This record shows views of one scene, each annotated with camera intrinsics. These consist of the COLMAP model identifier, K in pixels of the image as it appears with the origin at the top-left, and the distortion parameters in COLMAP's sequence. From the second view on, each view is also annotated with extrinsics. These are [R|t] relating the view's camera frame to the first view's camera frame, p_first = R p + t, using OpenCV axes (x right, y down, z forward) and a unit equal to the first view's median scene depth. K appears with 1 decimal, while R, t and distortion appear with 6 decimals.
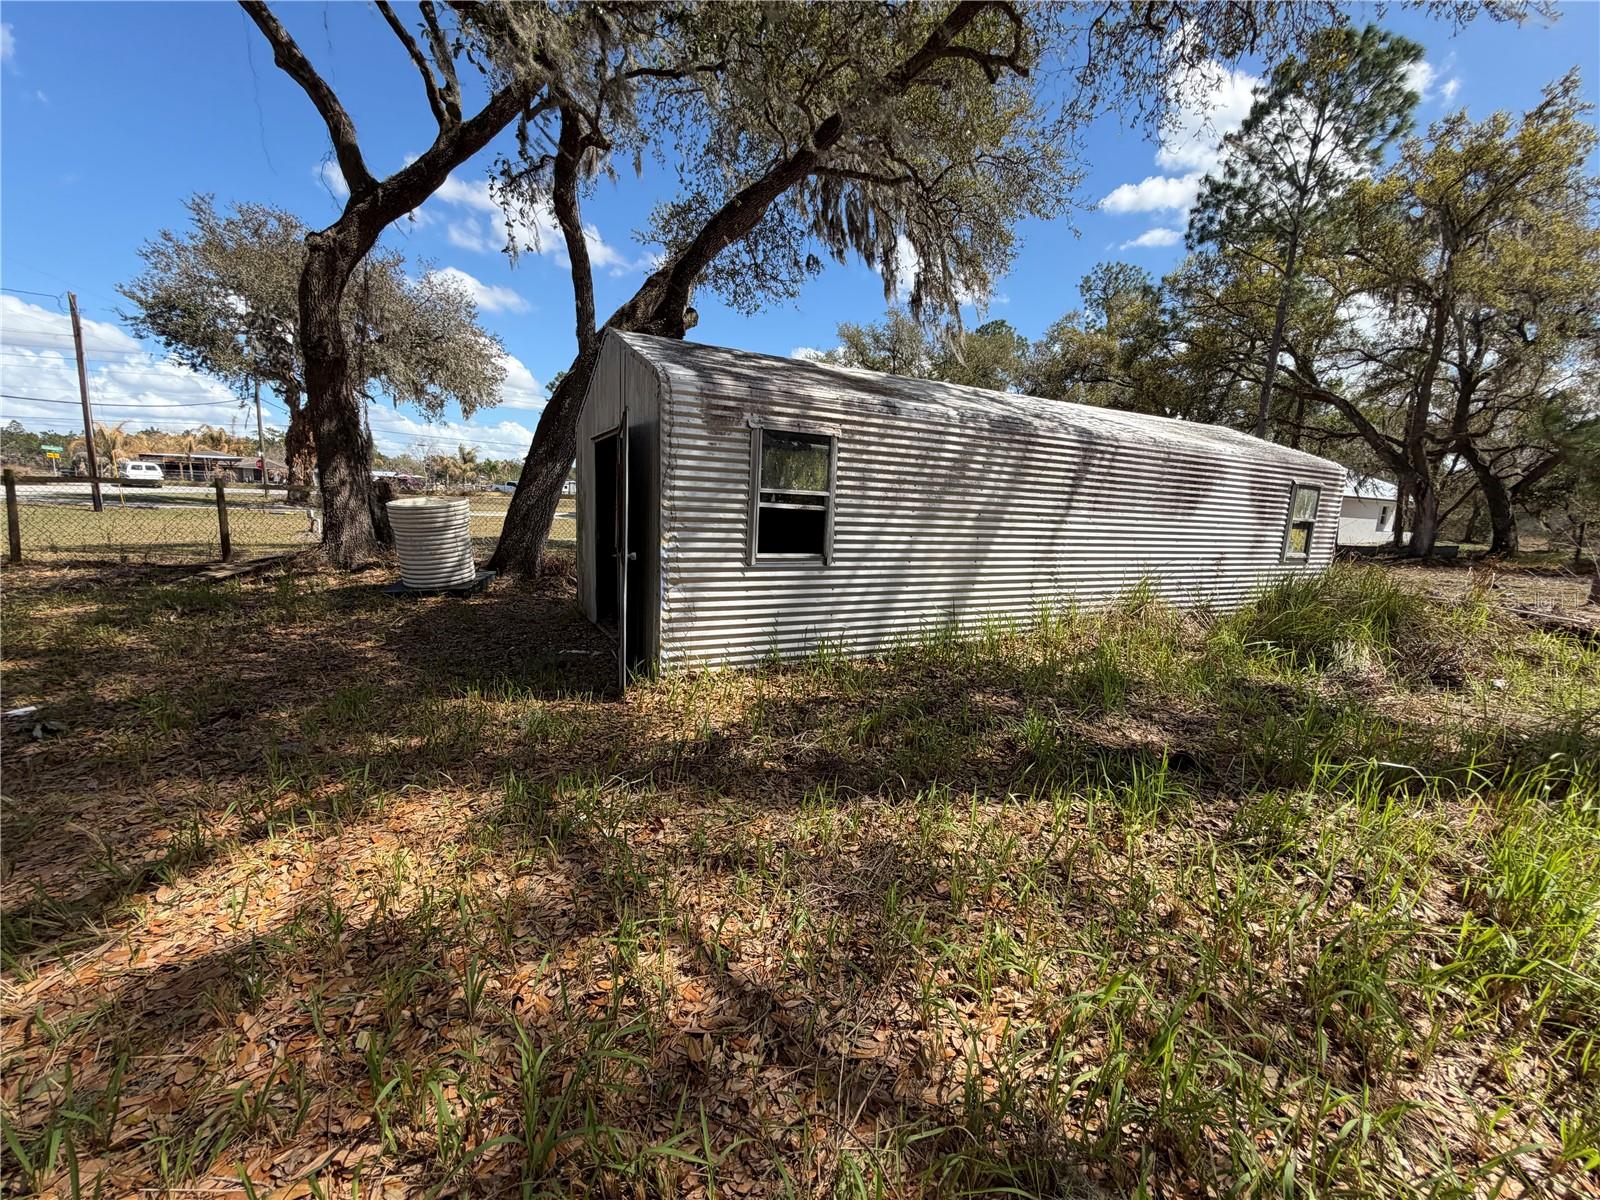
lens RADIAL K [[637.6, 0, 798.8], [0, 637.6, 599.0], [0, 0, 1]] dist [0.002080, -0.000226]
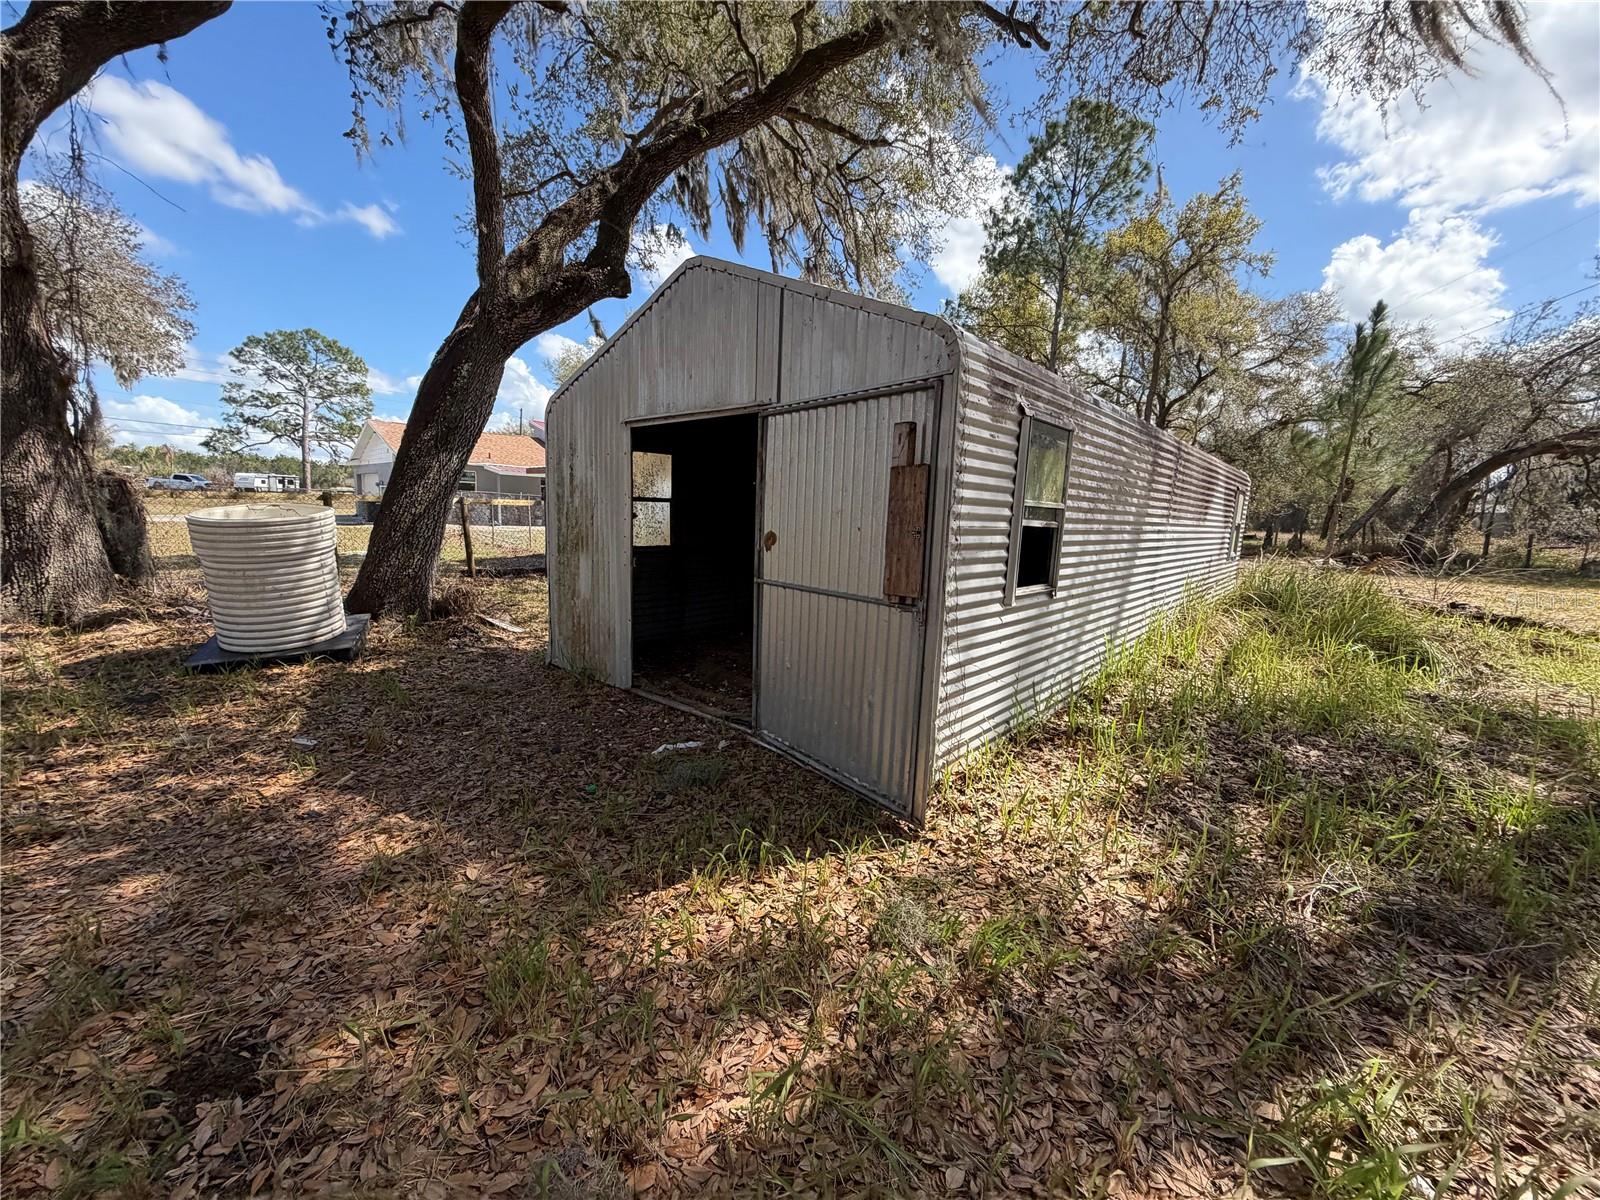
lens RADIAL K [[637.6, 0, 798.8], [0, 637.6, 599.0], [0, 0, 1]] dist [0.002080, -0.000226]
pose [[0.935963, -0.055820, 0.347646, -0.314790], [0.054451, 0.998422, 0.013713, -0.048434], [-0.347863, 0.006095, 0.937526, 0.234435]]
